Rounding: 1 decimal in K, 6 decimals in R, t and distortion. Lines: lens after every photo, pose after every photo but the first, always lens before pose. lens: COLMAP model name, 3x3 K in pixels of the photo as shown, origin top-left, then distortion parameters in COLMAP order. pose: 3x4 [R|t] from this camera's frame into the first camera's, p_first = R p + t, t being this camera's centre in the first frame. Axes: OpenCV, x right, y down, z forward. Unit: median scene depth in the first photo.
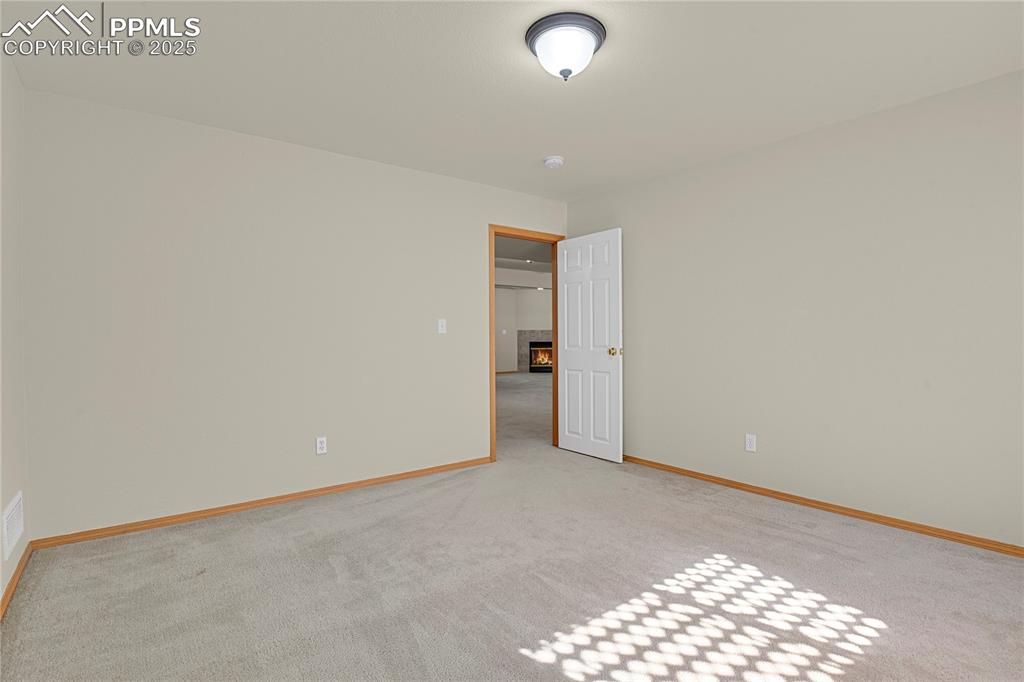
lens RADIAL K [[493.6, 0, 512.0], [0, 493.6, 341.0], [0, 0, 1]] dist [-0.037700, -0.000467]
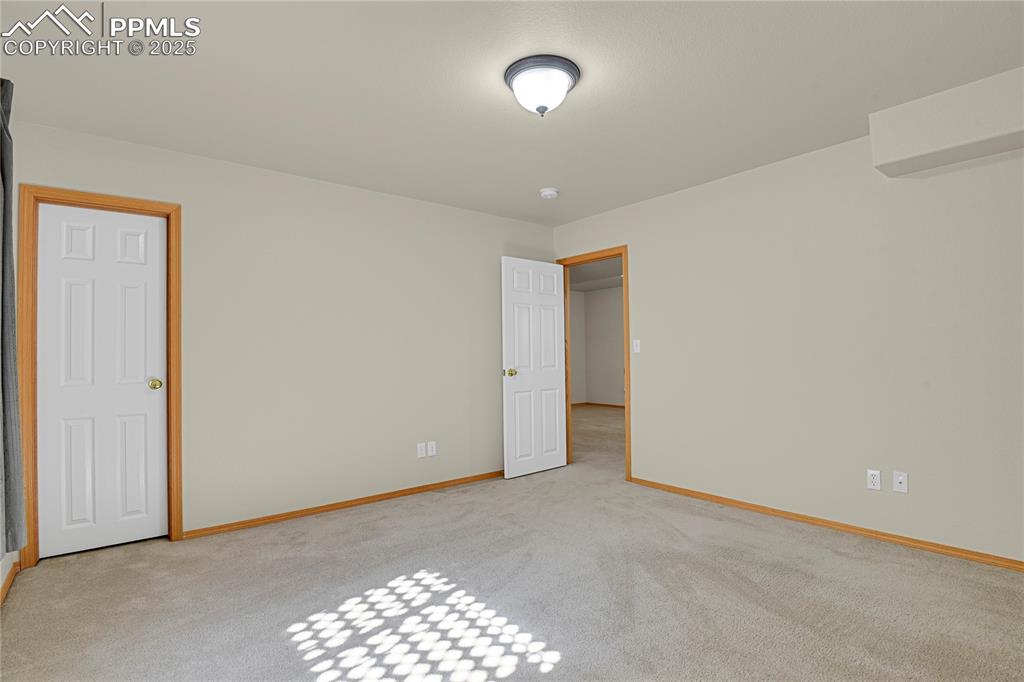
lens RADIAL K [[502.3, 0, 518.4], [0, 502.3, 341.5], [0, 0, 1]] dist [-0.027413, -0.000810]
pose [[0.042323, -0.015658, -0.998981, 1.522495], [-0.006155, 0.999854, -0.015932, -0.034843], [0.999085, 0.006824, 0.042220, 1.159899]]
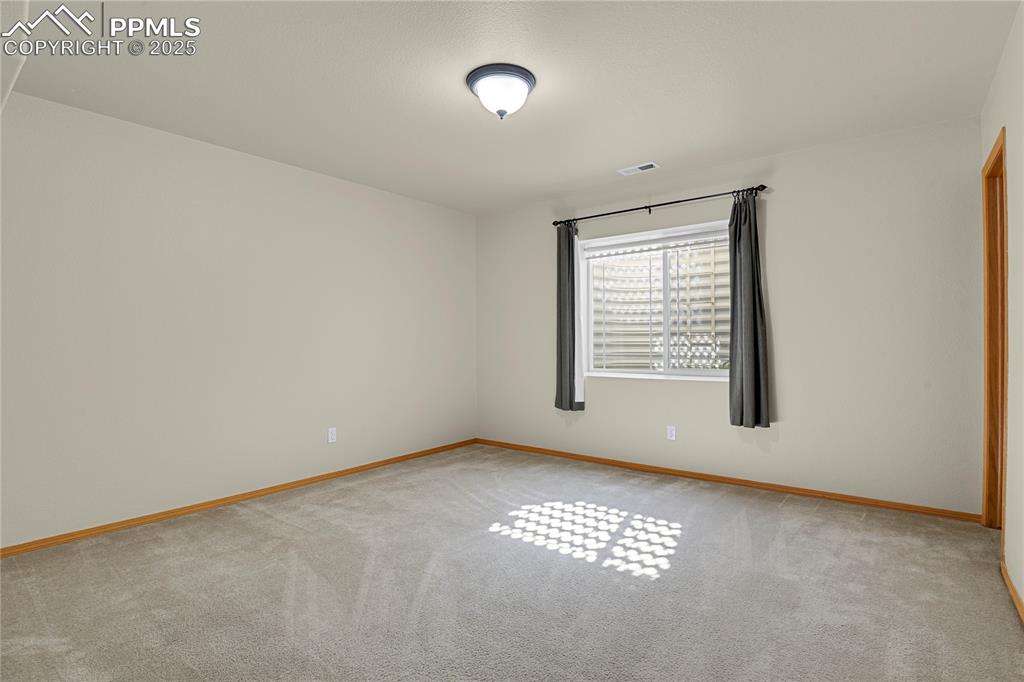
lens RADIAL K [[502.3, 0, 518.4], [0, 502.3, 341.5], [0, 0, 1]] dist [-0.027413, -0.000810]
pose [[-0.261402, 0.006393, 0.965209, -0.837966], [0.027192, 0.999630, 0.000743, -0.009827], [-0.964847, 0.026440, -0.261479, 1.564966]]
